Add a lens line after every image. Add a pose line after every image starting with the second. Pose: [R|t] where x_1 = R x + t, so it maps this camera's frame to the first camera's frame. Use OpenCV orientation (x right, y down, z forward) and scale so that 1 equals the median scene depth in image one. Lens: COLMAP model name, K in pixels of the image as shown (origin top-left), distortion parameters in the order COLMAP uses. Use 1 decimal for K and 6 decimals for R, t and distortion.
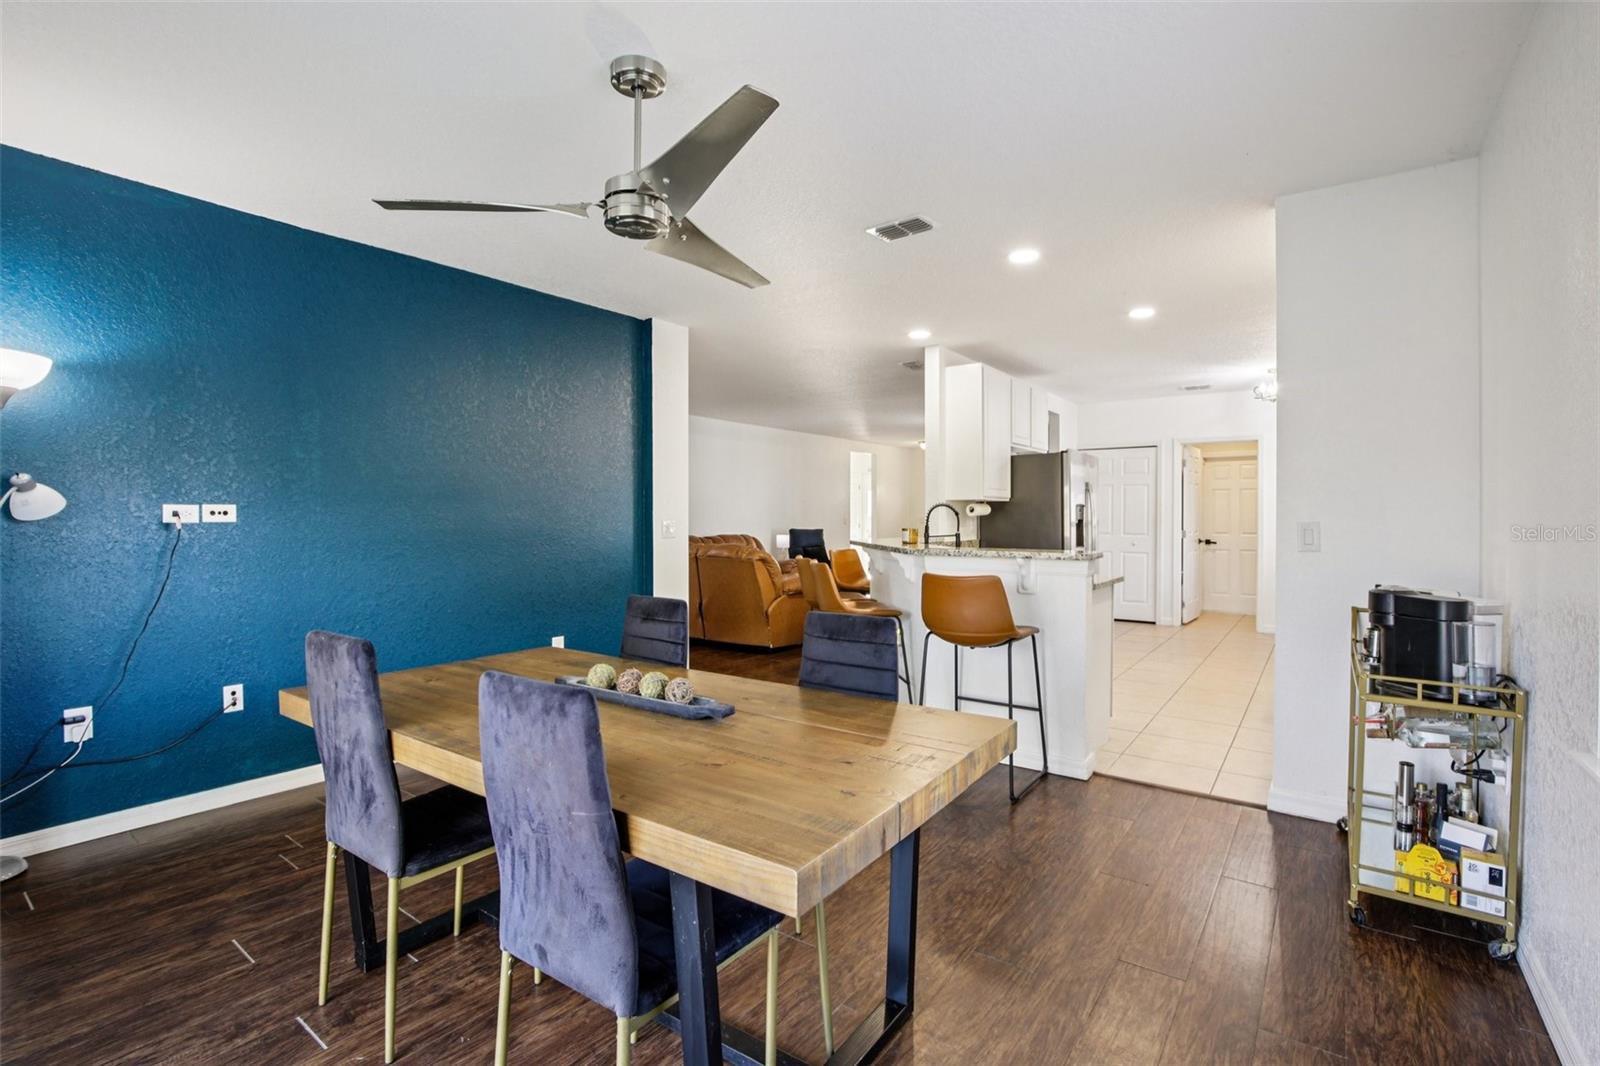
lens RADIAL K [[740.9, 0, 811.4], [0, 740.9, 519.8], [0, 0, 1]] dist [-0.023649, 0.000925]
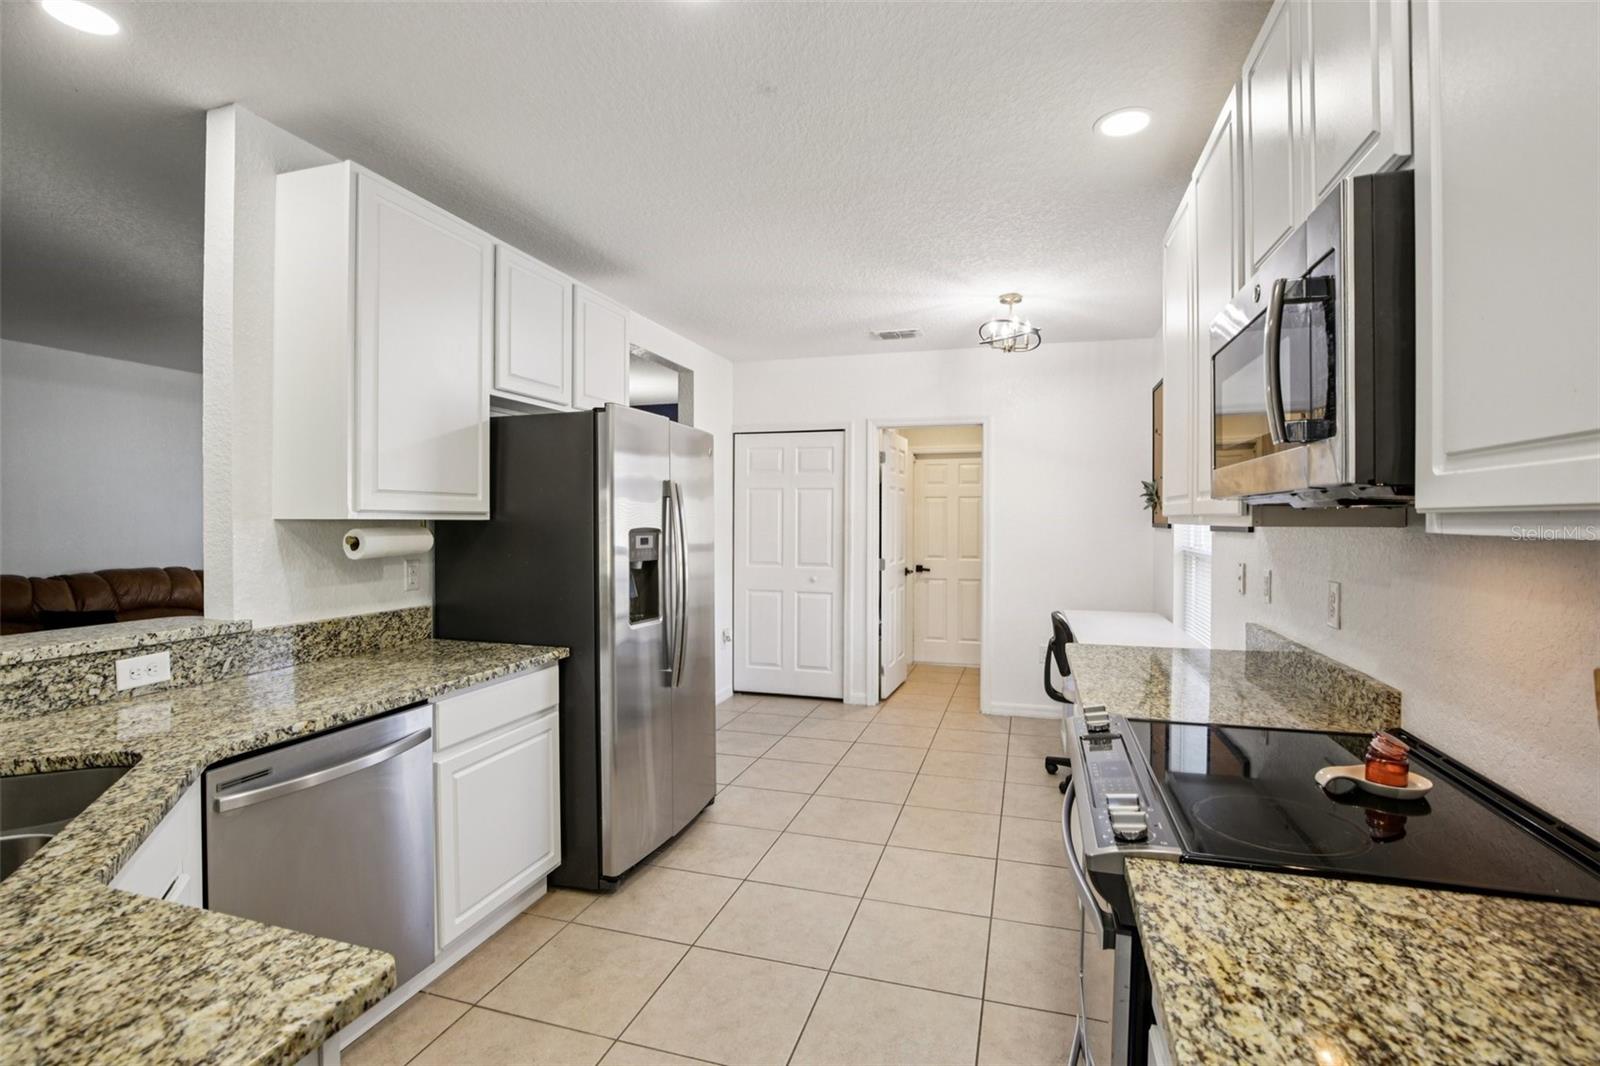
lens RADIAL K [[740.9, 0, 811.4], [0, 740.9, 519.8], [0, 0, 1]] dist [-0.023649, 0.000925]
pose [[0.946457, 0.001951, 0.322824, 0.231850], [-0.000691, 0.999992, -0.004015, -0.017919], [-0.322830, 0.003577, 0.946450, 0.393456]]
